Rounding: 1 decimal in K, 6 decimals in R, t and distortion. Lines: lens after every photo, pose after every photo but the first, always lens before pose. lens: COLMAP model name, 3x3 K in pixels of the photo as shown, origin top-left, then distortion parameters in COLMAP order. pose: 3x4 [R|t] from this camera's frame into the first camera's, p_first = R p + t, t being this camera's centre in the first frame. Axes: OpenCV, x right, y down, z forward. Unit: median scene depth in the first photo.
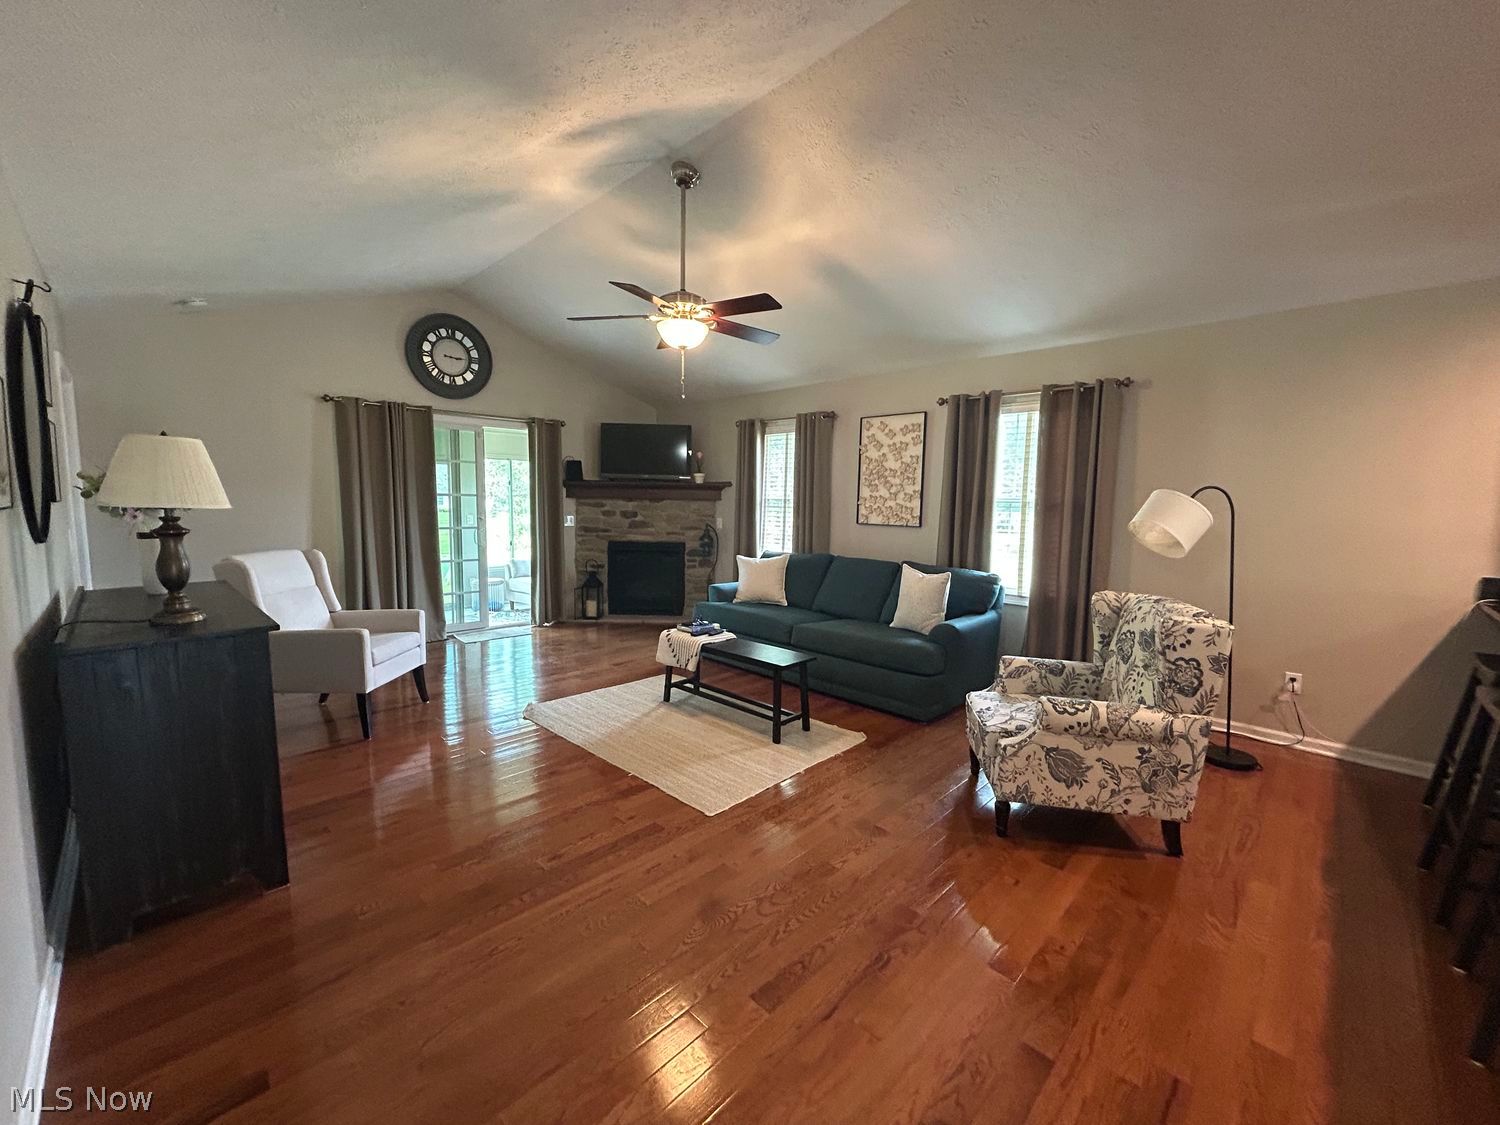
lens RADIAL K [[606.0, 0, 749.9], [0, 606.0, 562.6], [0, 0, 1]] dist [-0.006436, 0.002718]
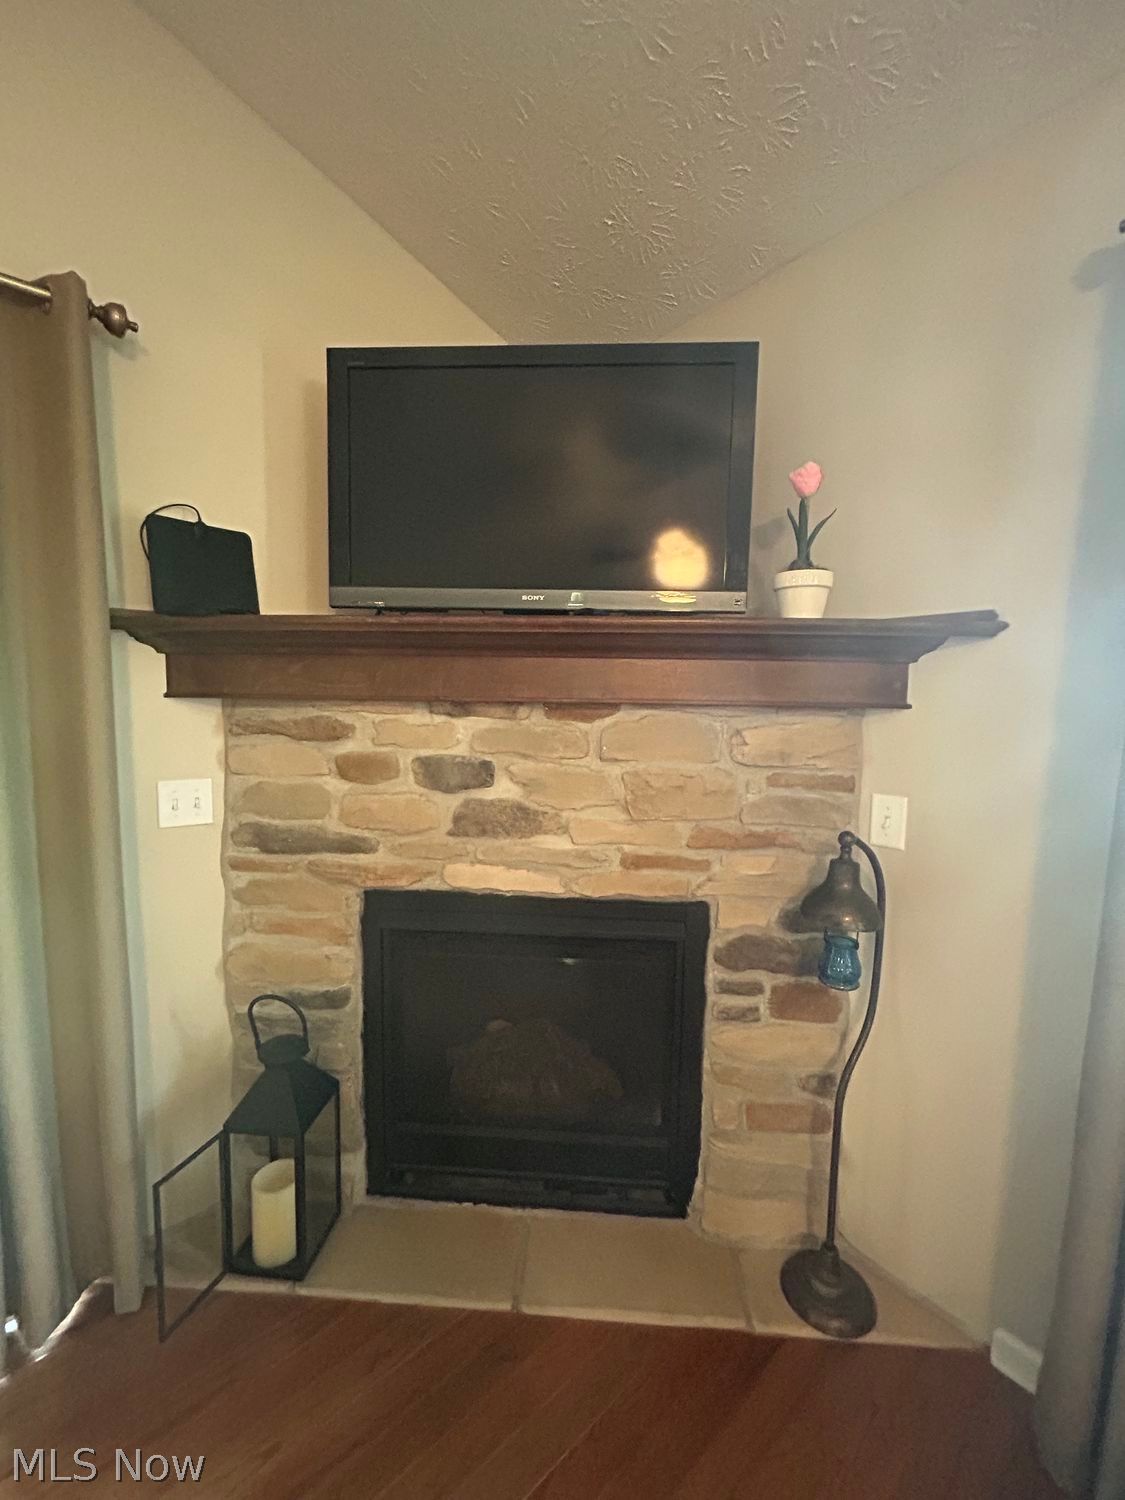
lens RADIAL K [[606.0, 0, 564.3], [0, 606.0, 743.4], [0, 0, 1]] dist [-0.006436, 0.002718]
pose [[0.996871, 0.003116, -0.078981, -0.175525], [-0.005125, 0.999668, -0.025246, -0.104844], [0.078876, 0.025572, 0.996556, 0.964759]]
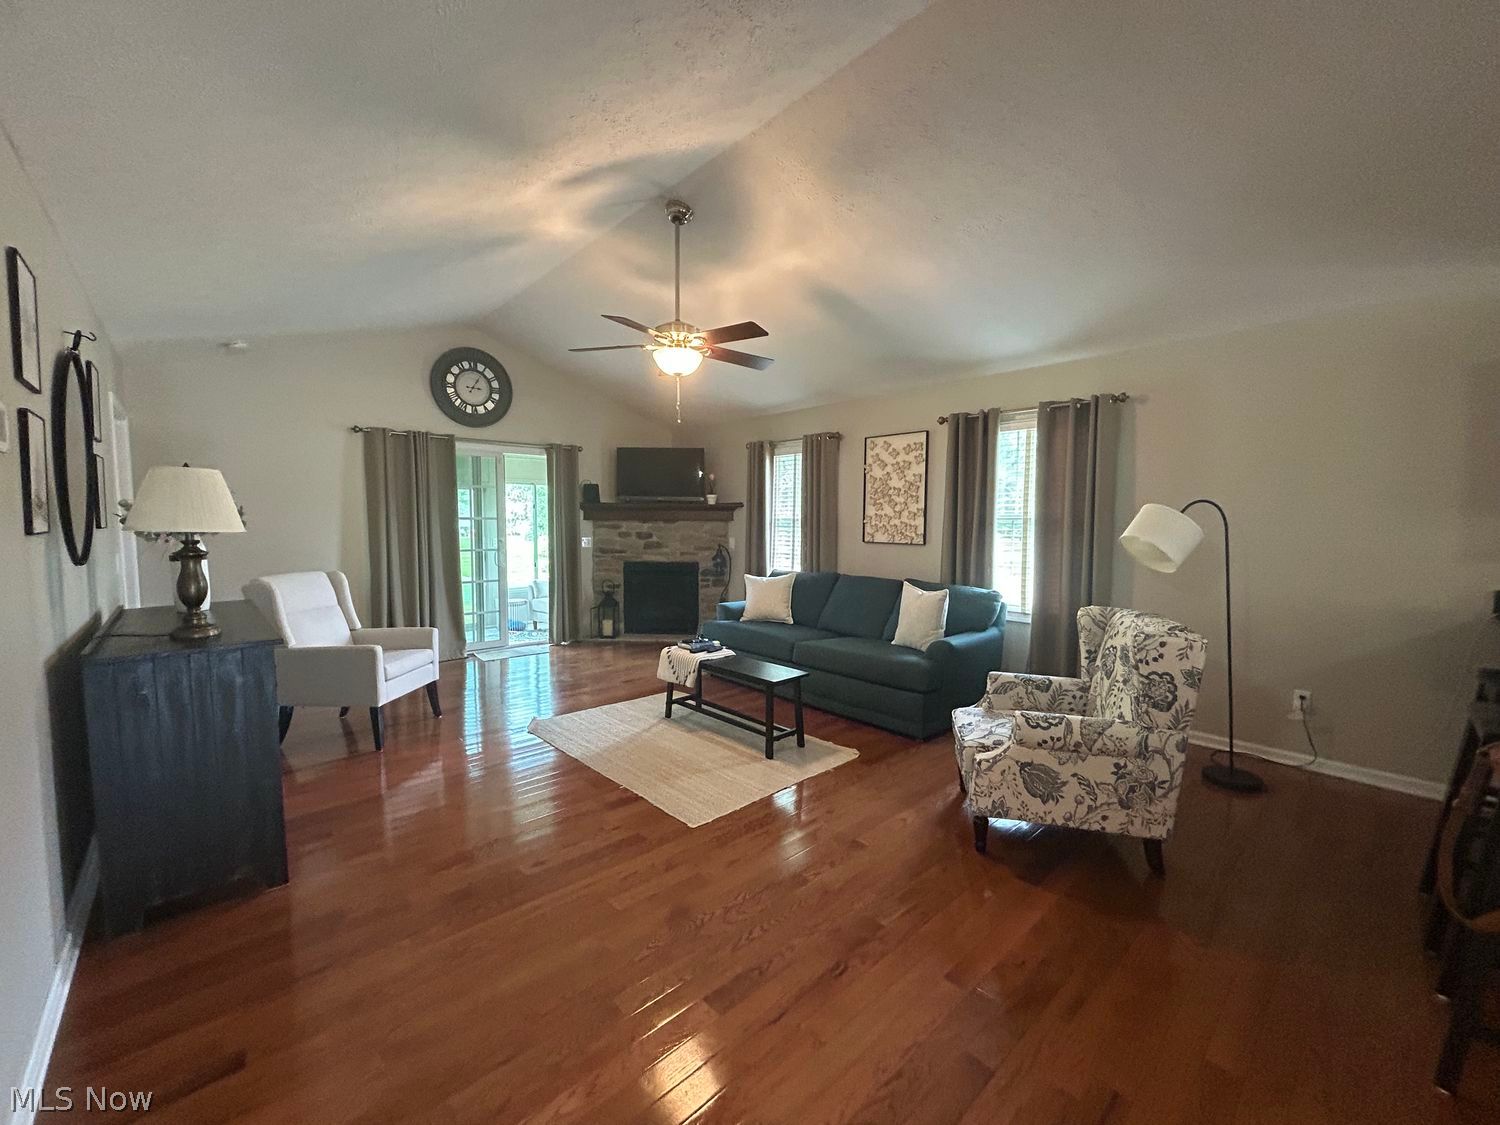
lens RADIAL K [[606.0, 0, 750.0], [0, 606.0, 562.9], [0, 0, 1]] dist [-0.006436, 0.002718]
pose [[0.998489, -0.007909, -0.054379, 0.042878], [0.006066, 0.999405, -0.033961, 0.003226], [0.054616, 0.033580, 0.997943, -0.014494]]
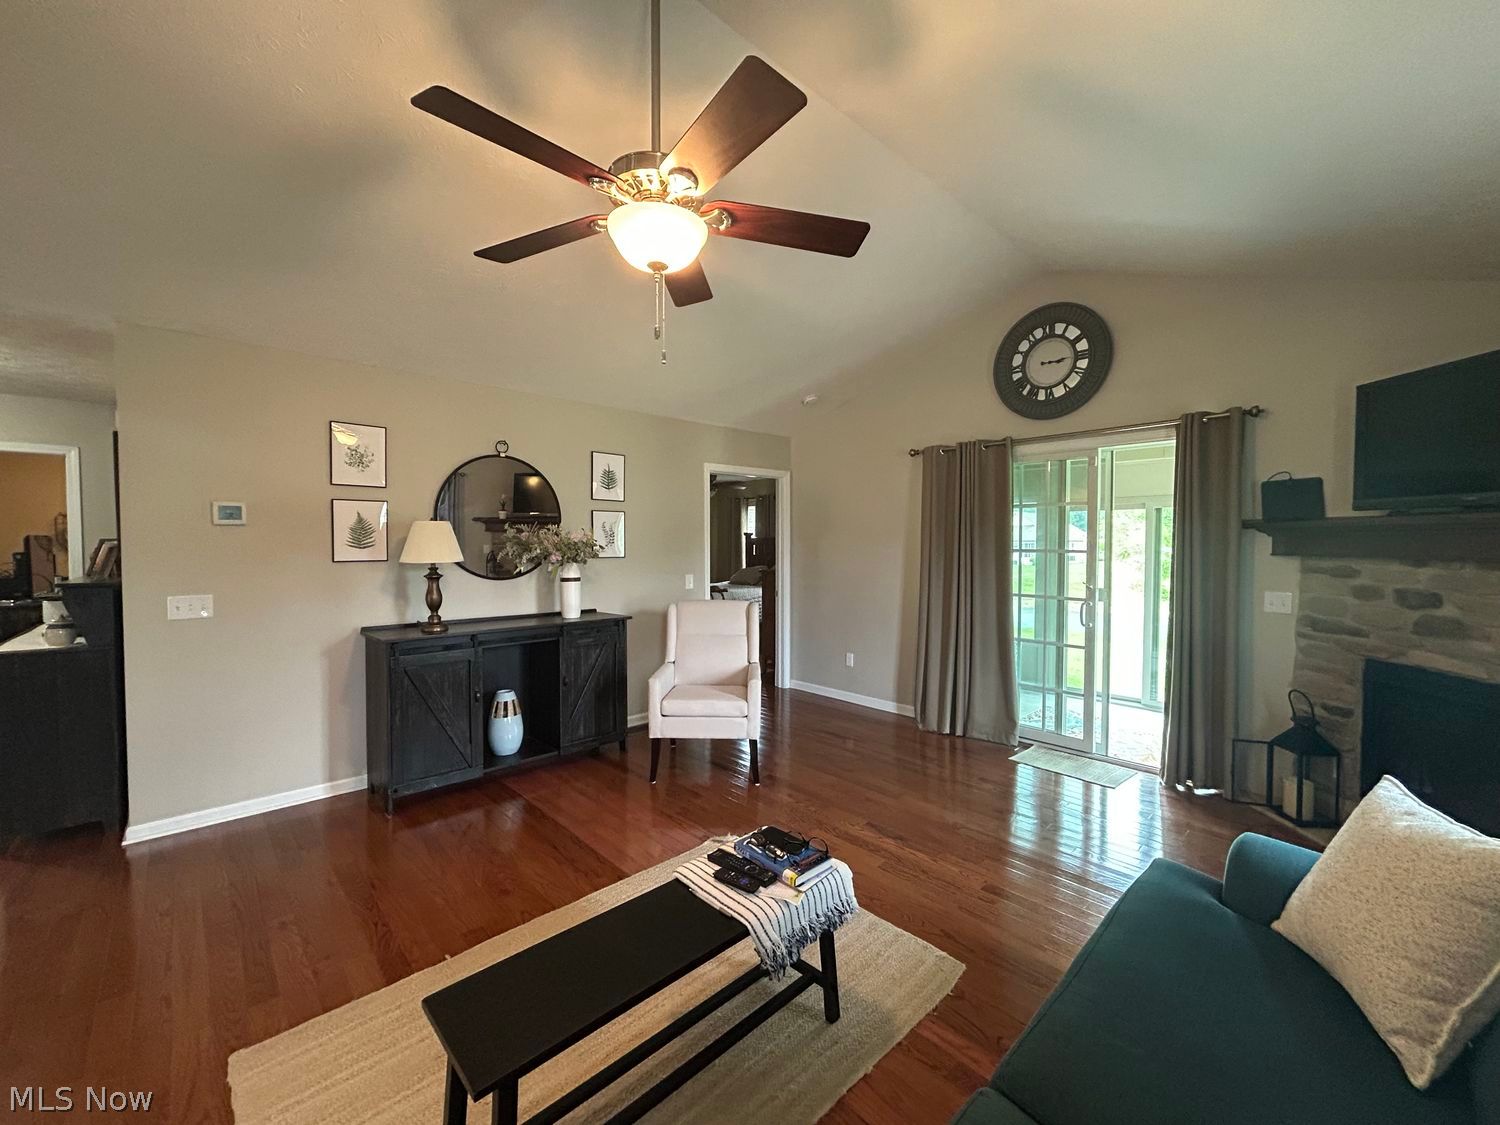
lens RADIAL K [[606.0, 0, 751.1], [0, 606.0, 559.9], [0, 0, 1]] dist [-0.006436, 0.002718]
pose [[-0.041672, 0.013025, -0.999046, 0.255912], [-0.105826, 0.994233, 0.017377, -0.081352], [0.993511, 0.106449, -0.040053, 0.719439]]
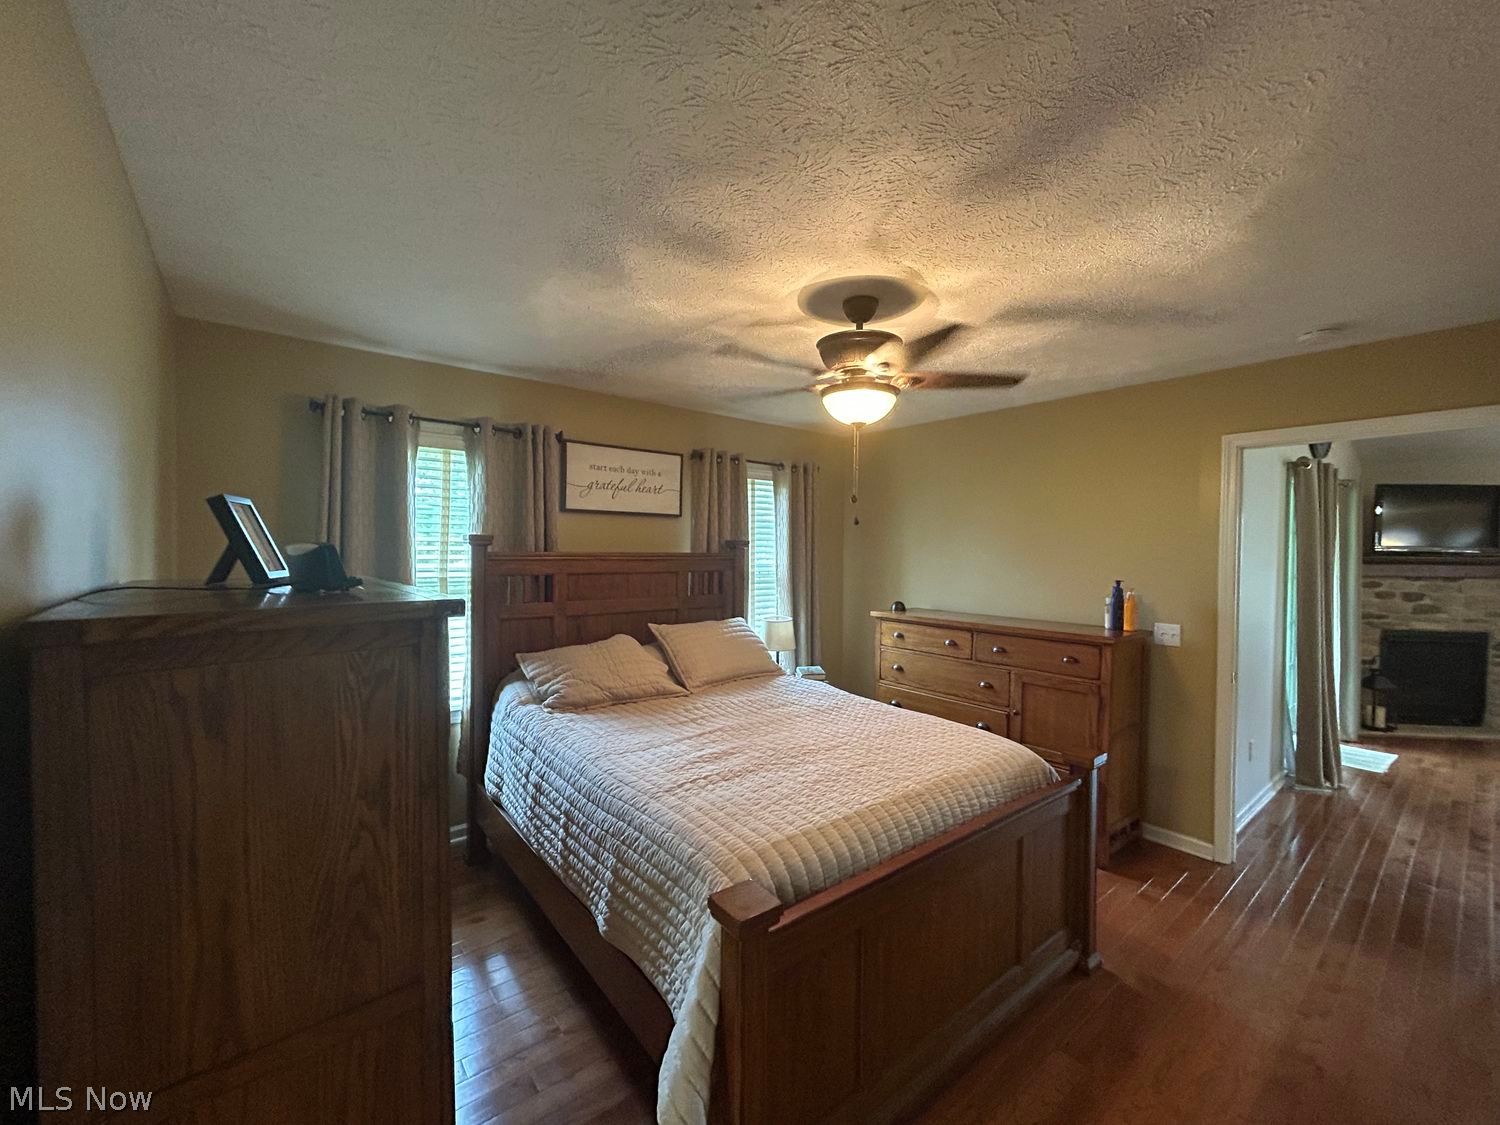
lens RADIAL K [[606.0, 0, 753.4], [0, 606.0, 560.1], [0, 0, 1]] dist [-0.006436, 0.002718]
pose [[0.993981, -0.008658, -0.109207, -1.195963], [-0.002852, 0.994490, -0.104795, -0.051555], [0.109512, 0.104476, 0.988480, 0.143427]]
